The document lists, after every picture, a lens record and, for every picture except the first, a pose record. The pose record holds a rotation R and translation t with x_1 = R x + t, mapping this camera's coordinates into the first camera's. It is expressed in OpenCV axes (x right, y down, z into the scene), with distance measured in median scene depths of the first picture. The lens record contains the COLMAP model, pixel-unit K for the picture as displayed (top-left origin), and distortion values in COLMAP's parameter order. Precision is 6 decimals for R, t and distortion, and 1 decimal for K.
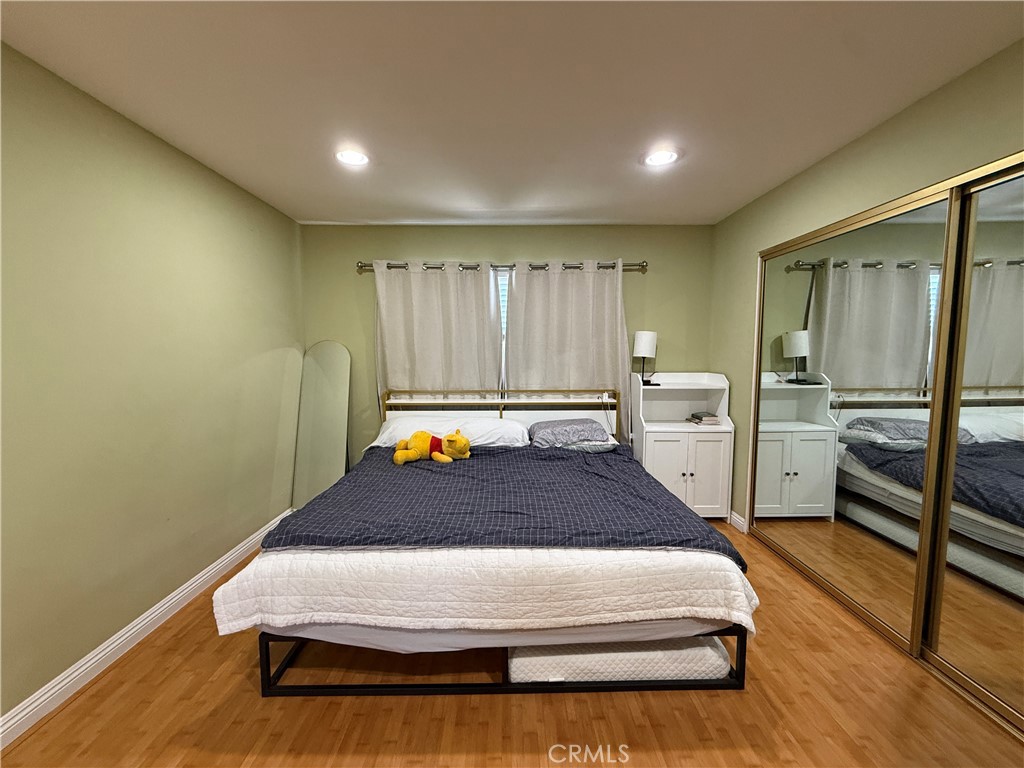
lens RADIAL K [[409.5, 0, 508.5], [0, 409.5, 383.5], [0, 0, 1]] dist [-0.001510, 0.001122]
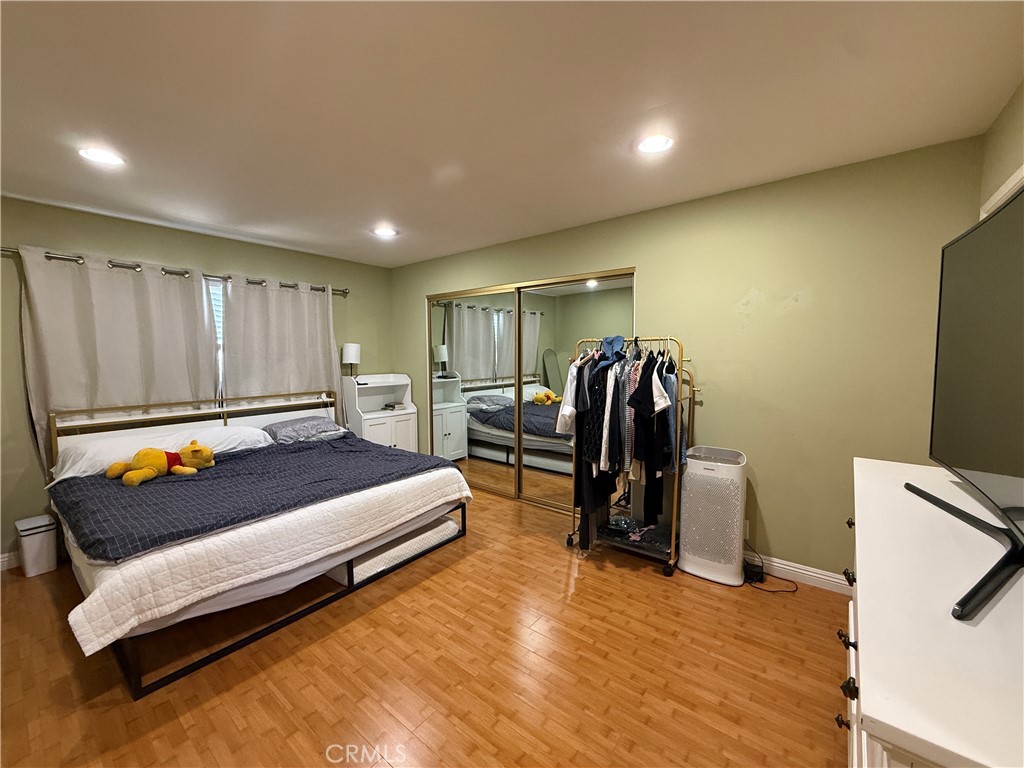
lens RADIAL K [[409.5, 0, 512.4], [0, 409.5, 384.1], [0, 0, 1]] dist [-0.001510, 0.001122]
pose [[0.623219, -0.057899, 0.779901, -0.401291], [0.065956, 0.997594, 0.021355, 0.006346], [-0.779261, 0.038131, 0.625538, -0.215707]]
